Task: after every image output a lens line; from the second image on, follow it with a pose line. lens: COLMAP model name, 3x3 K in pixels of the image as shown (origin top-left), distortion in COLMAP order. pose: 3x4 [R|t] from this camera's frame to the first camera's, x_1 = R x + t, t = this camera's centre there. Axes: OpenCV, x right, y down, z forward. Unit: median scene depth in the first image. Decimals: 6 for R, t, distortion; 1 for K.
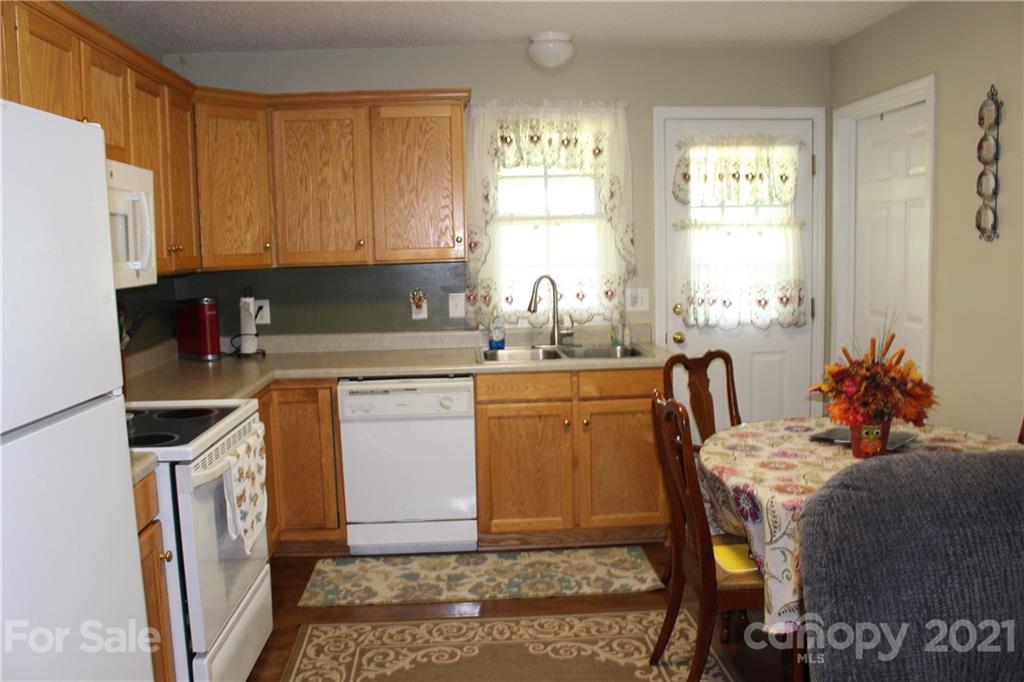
lens RADIAL K [[844.7, 0, 505.4], [0, 844.7, 339.1], [0, 0, 1]] dist [-0.156641, 0.127438]
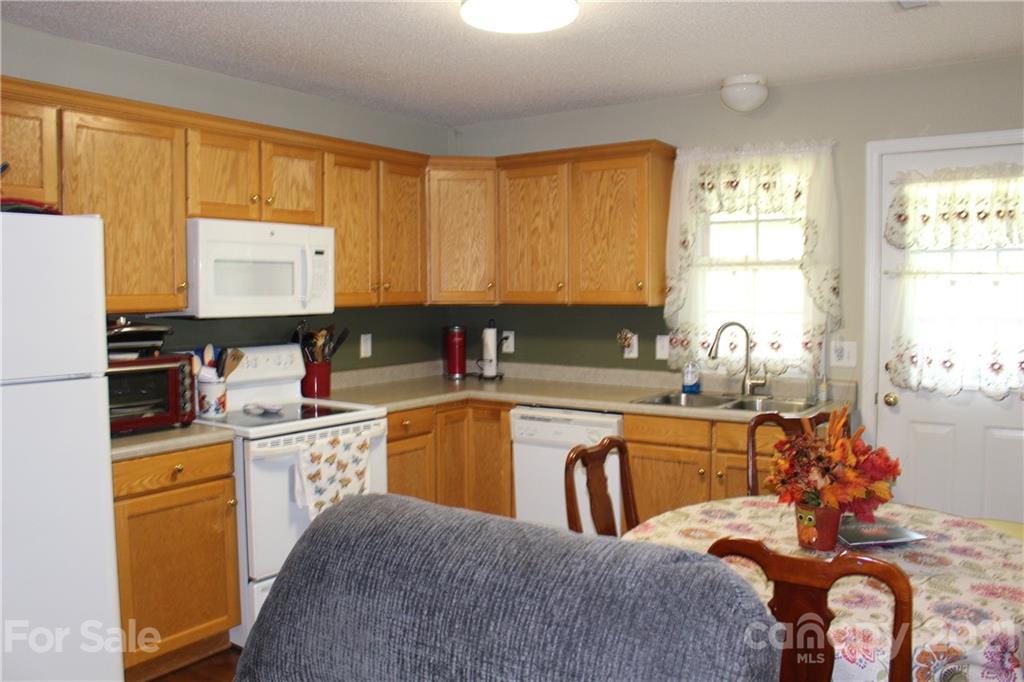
lens RADIAL K [[844.7, 0, 505.4], [0, 844.7, 339.1], [0, 0, 1]] dist [-0.156641, 0.127438]
pose [[0.789172, 0.058277, -0.611401, 0.457013], [-0.083873, 0.996388, -0.013288, -0.022026], [0.608418, 0.061766, 0.791209, 0.074548]]
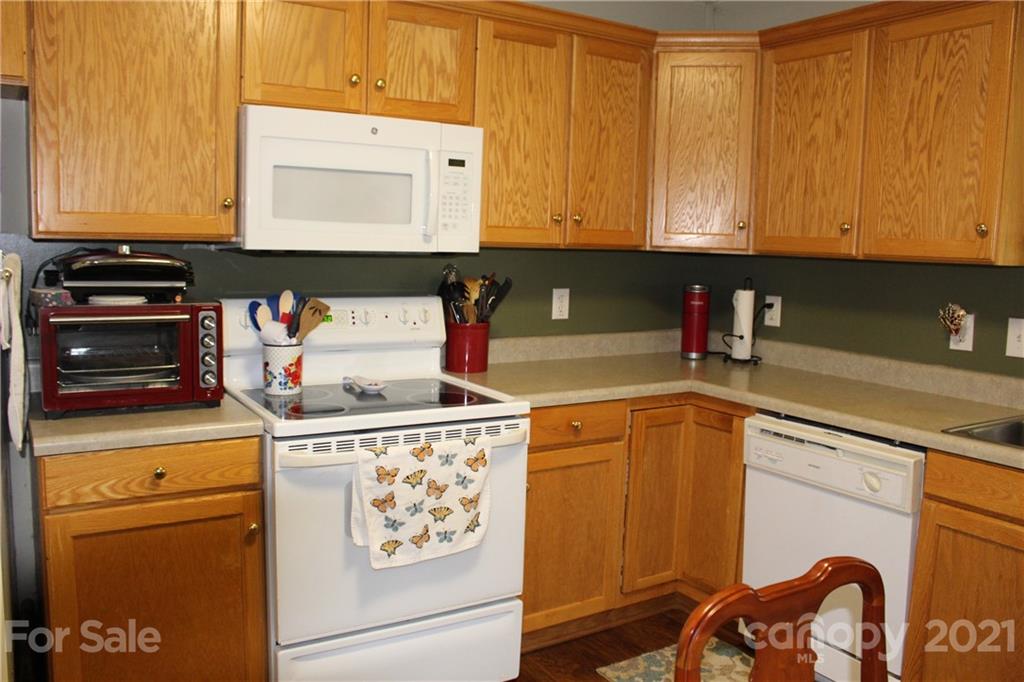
lens RADIAL K [[844.7, 0, 505.4], [0, 844.7, 339.1], [0, 0, 1]] dist [-0.156641, 0.127438]
pose [[0.486452, 0.140488, -0.862338, 0.293385], [-0.136949, 0.987048, 0.083551, -0.040561], [0.862907, 0.077453, 0.499391, 0.419055]]
